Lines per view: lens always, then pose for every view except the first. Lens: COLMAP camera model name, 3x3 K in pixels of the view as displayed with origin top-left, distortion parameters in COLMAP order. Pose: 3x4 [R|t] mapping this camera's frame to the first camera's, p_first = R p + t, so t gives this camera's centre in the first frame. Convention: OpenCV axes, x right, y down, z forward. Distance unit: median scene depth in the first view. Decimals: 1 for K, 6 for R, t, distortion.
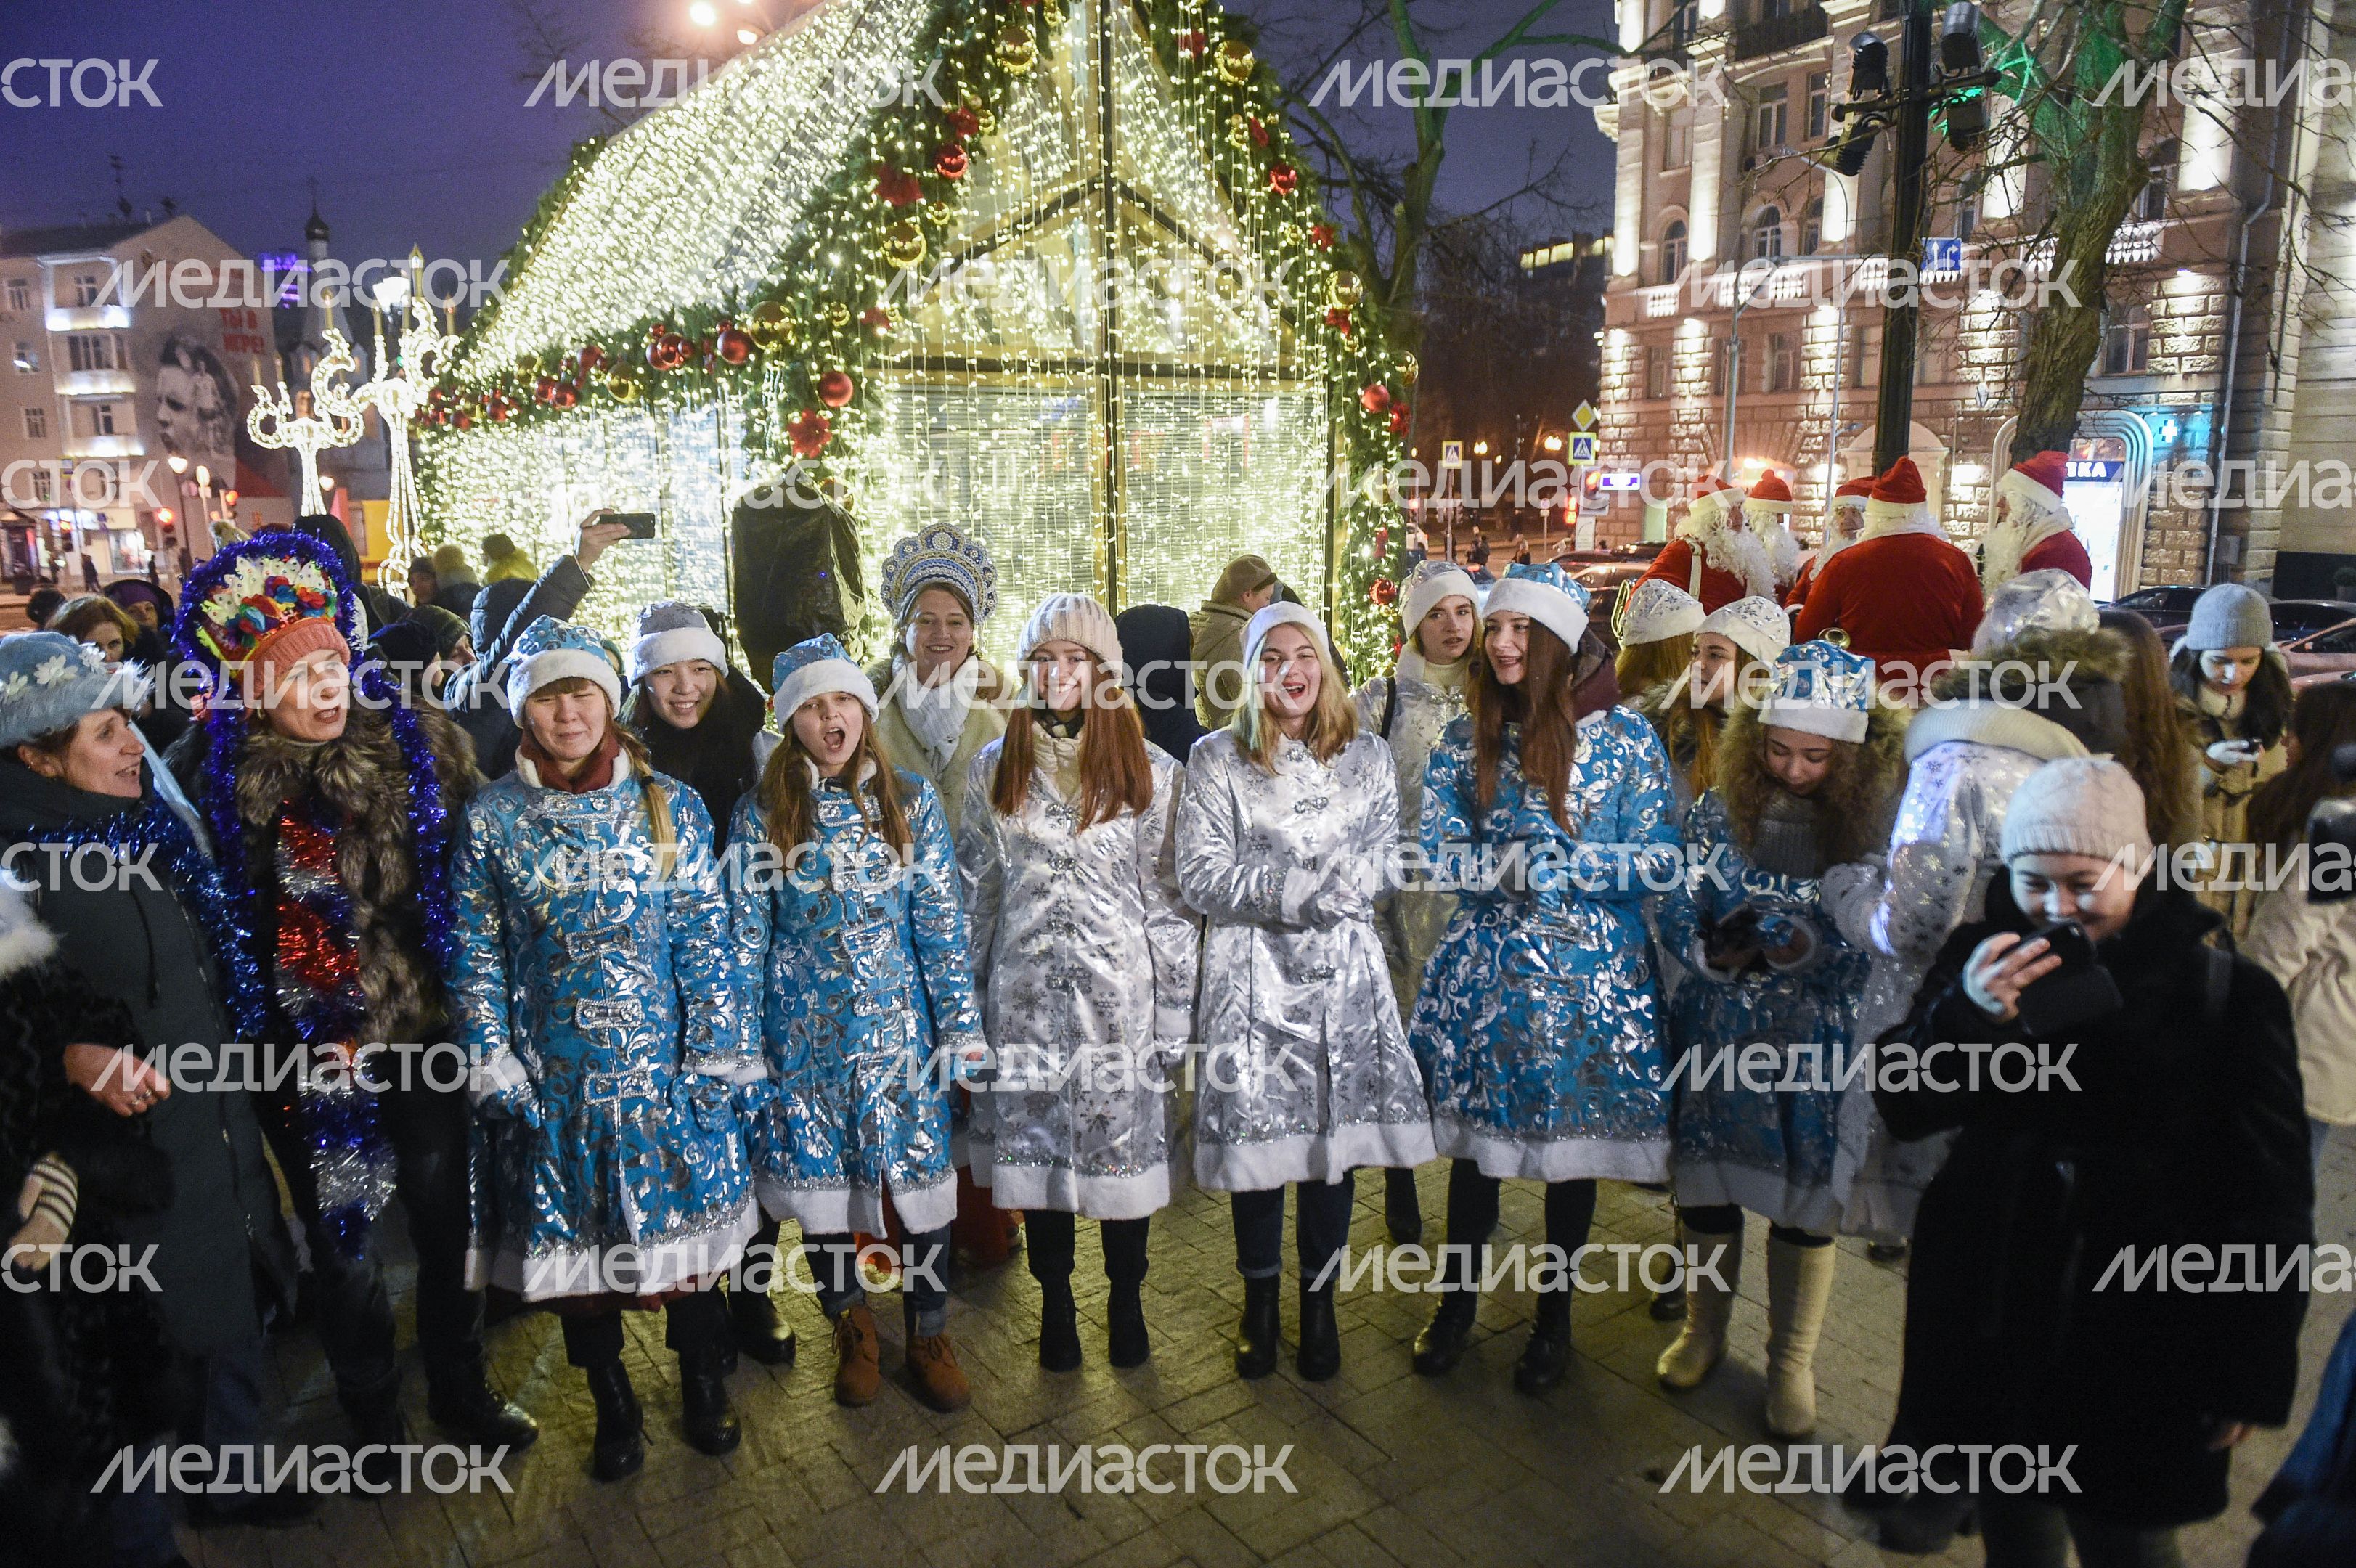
lens RADIAL K [[1797.1, 0, 1181.7], [0, 1797.1, 785.1], [0, 0, 1]] dist [-0.024050, 0.008055]
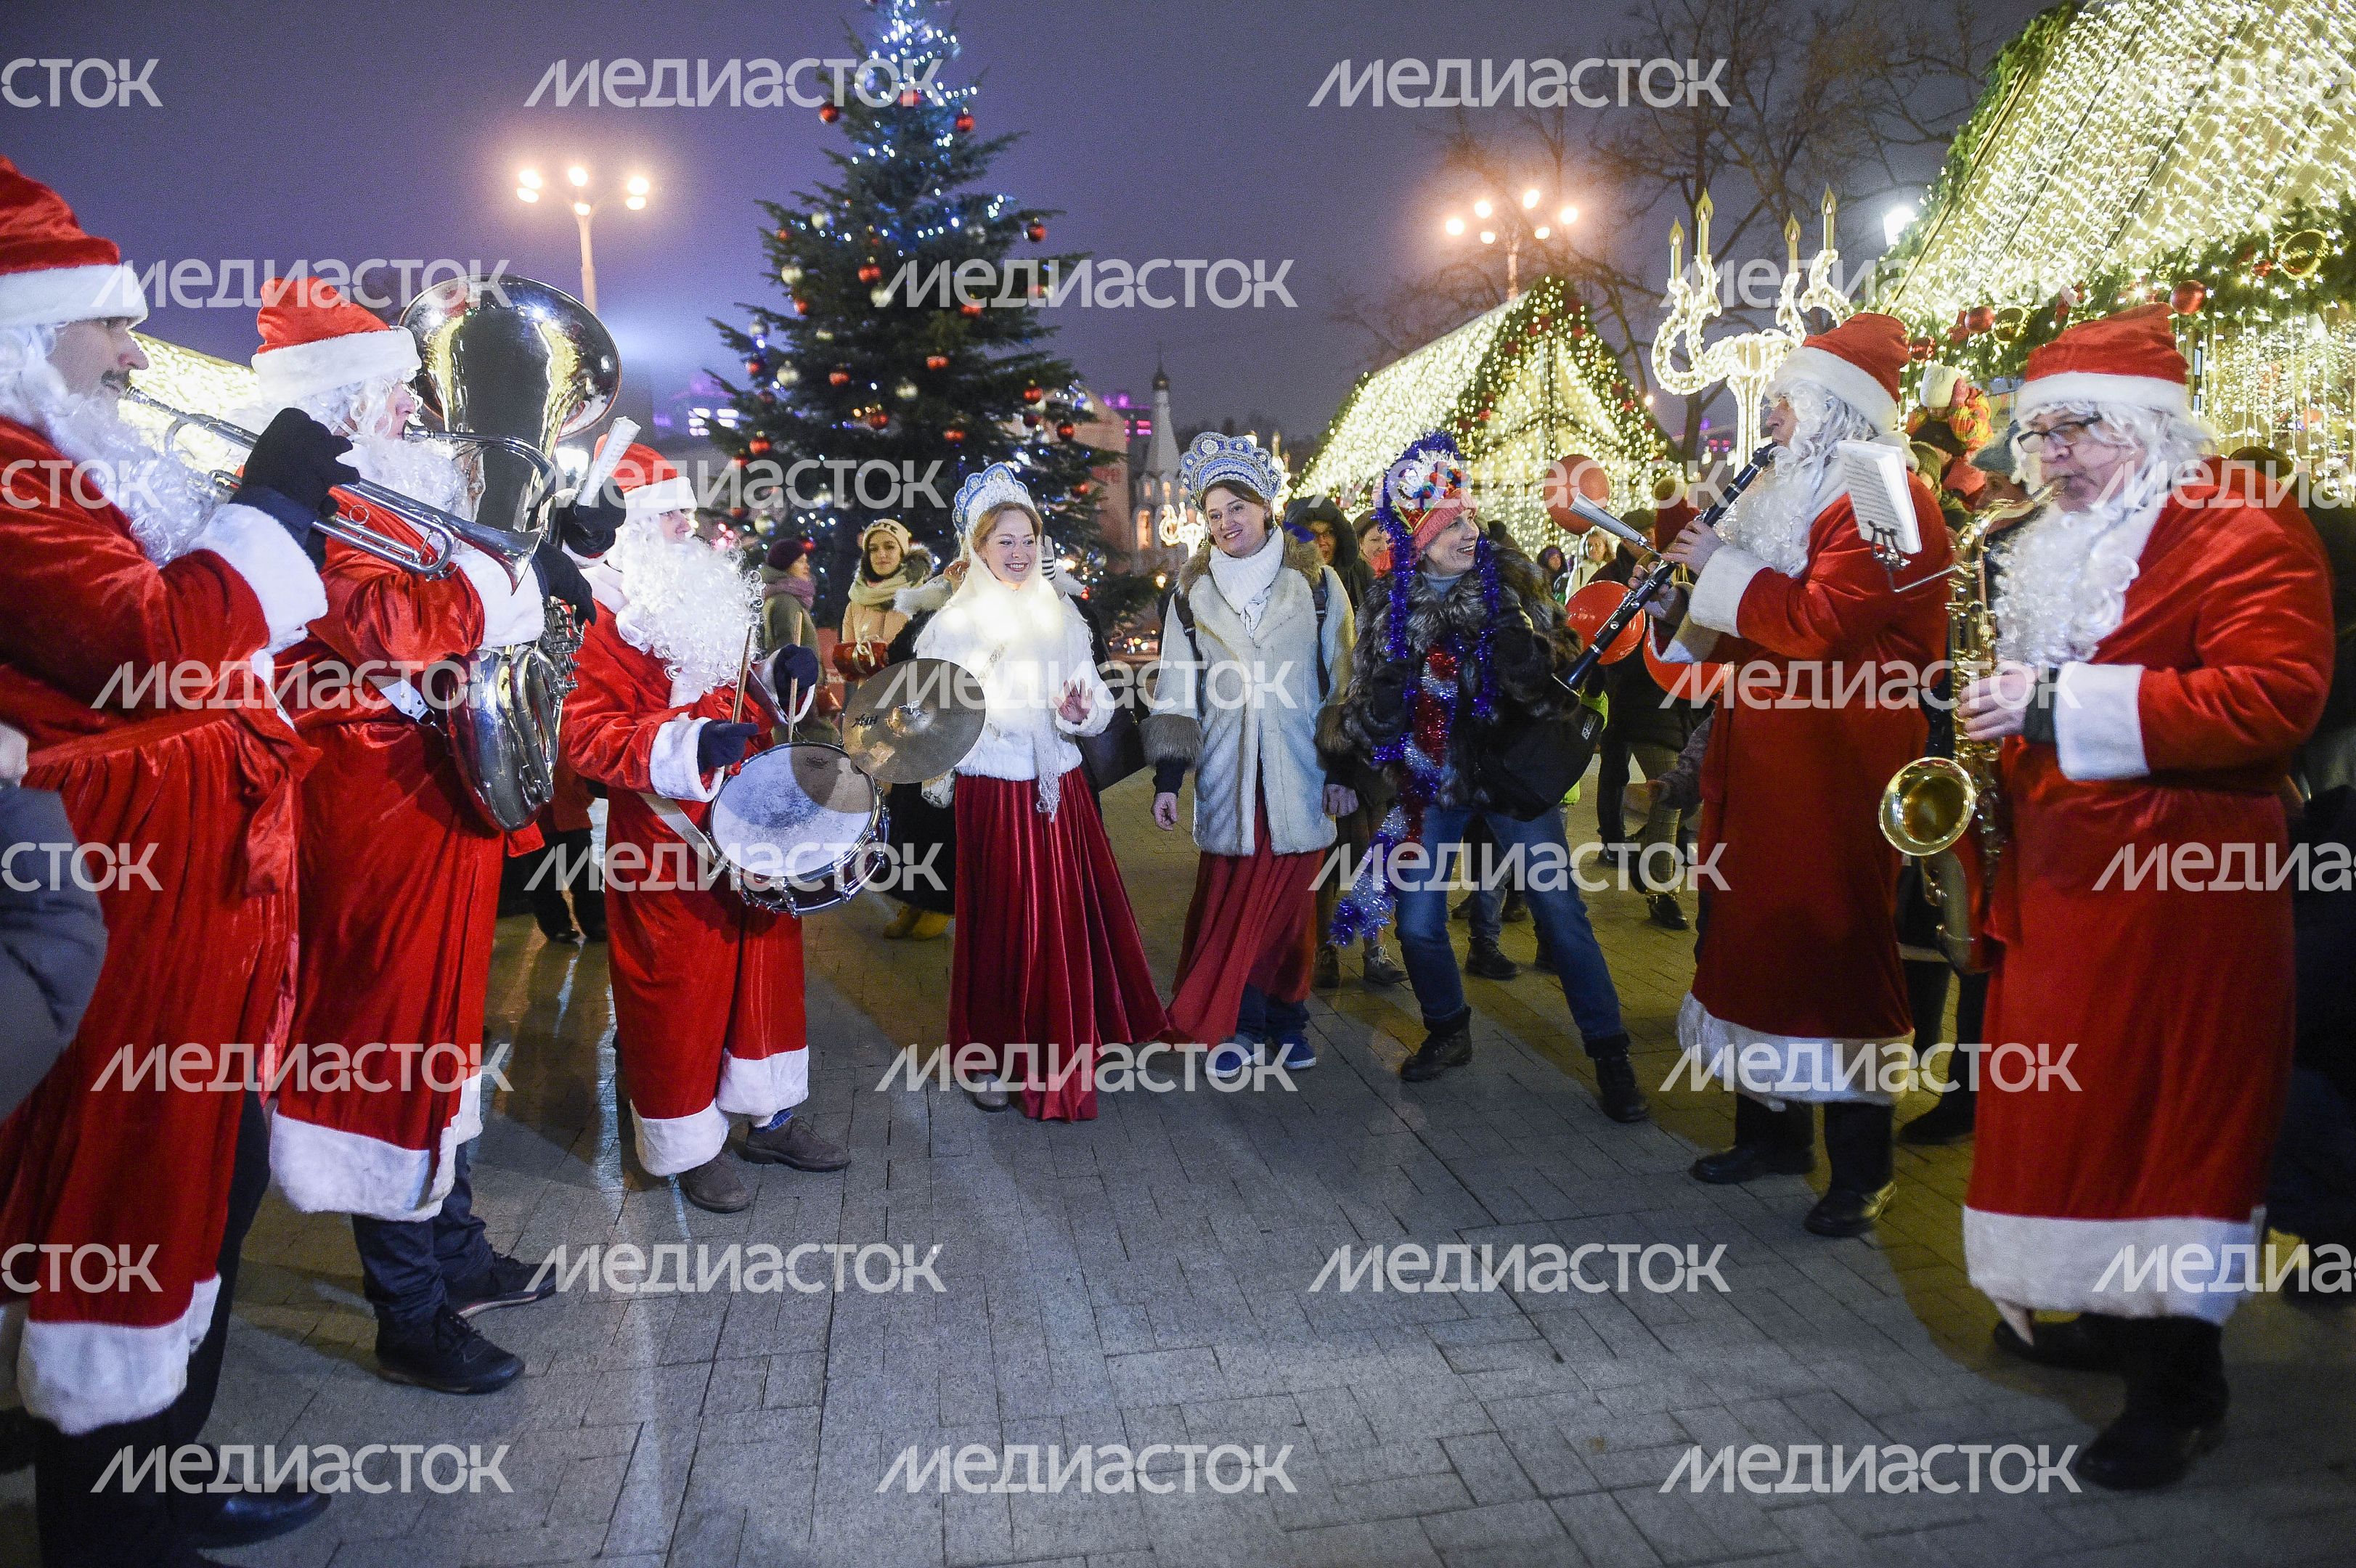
lens RADIAL K [[1797.1, 0, 1193.7], [0, 1797.1, 775.8], [0, 0, 1]] dist [-0.024050, 0.008055]
pose [[0.916495, 0.021179, -0.399485, 0.493163], [-0.045009, 0.997716, -0.050364, 0.313719], [0.397506, 0.064139, 0.915355, -1.428575]]
